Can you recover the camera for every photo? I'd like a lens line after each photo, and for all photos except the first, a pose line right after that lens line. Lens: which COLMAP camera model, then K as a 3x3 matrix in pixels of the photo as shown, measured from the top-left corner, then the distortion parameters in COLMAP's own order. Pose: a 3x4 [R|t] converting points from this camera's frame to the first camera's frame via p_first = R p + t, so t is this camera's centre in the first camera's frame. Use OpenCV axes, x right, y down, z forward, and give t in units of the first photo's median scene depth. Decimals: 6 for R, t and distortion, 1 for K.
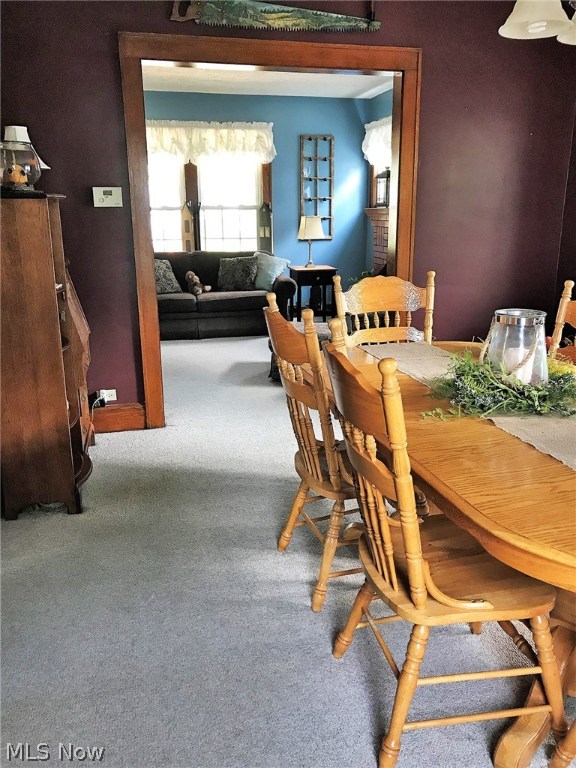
lens RADIAL K [[630.0, 0, 291.4], [0, 630.0, 382.8], [0, 0, 1]] dist [0.021582, -0.040018]
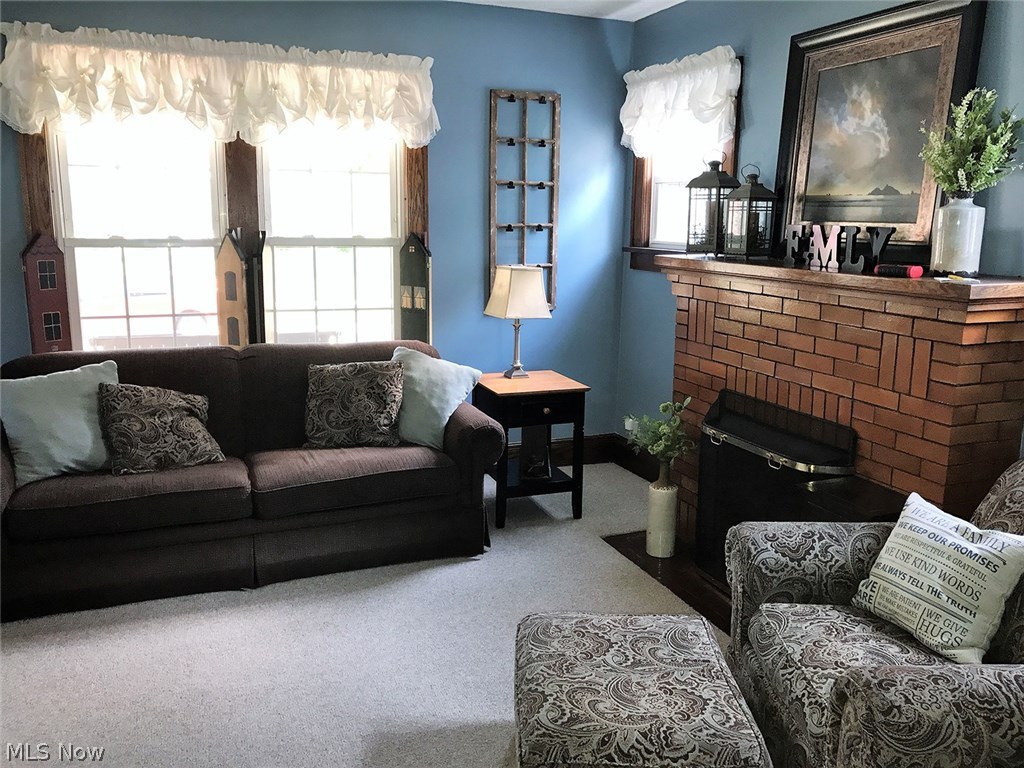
lens RADIAL K [[840.0, 0, 508.8], [0, 840.0, 382.4], [0, 0, 1]] dist [0.021582, -0.040018]
pose [[0.990126, -0.005849, 0.140061, -0.059147], [0.016408, 0.997097, -0.074353, -0.135181], [-0.139219, 0.075917, 0.987347, 0.412626]]
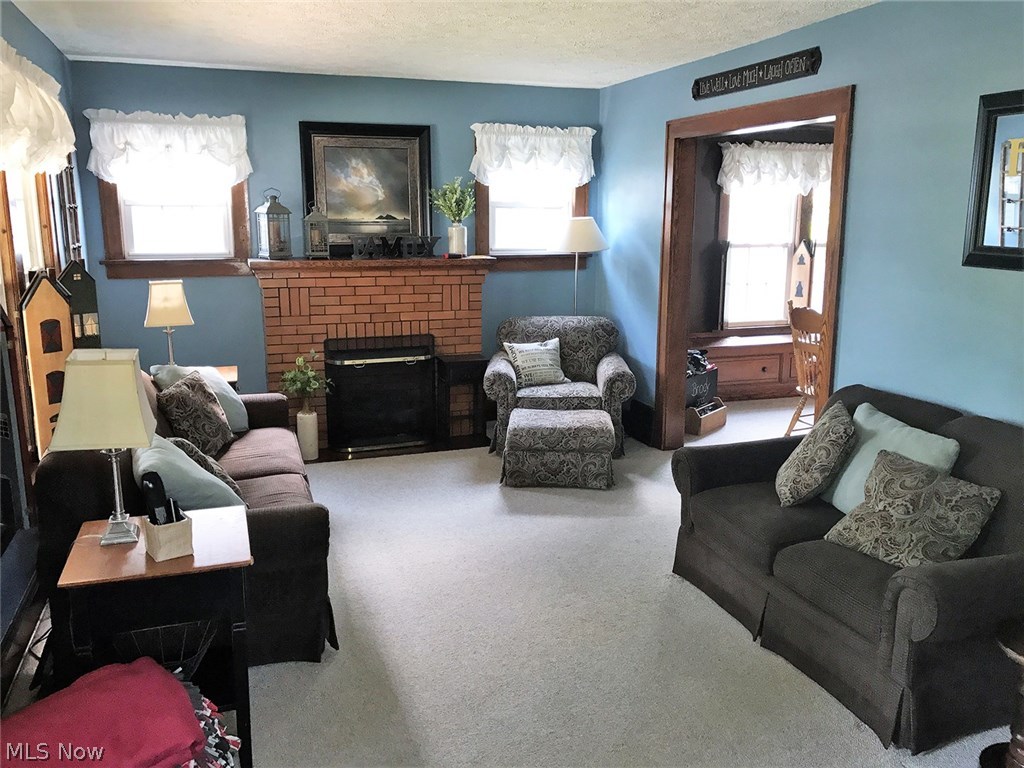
lens RADIAL K [[840.0, 0, 512.7], [0, 840.0, 383.5], [0, 0, 1]] dist [0.021582, -0.040018]
pose [[-0.084184, -0.194451, 0.977293, -0.650874], [0.270720, 0.939421, 0.210235, -0.244175], [-0.958970, 0.282271, -0.026442, 0.740499]]
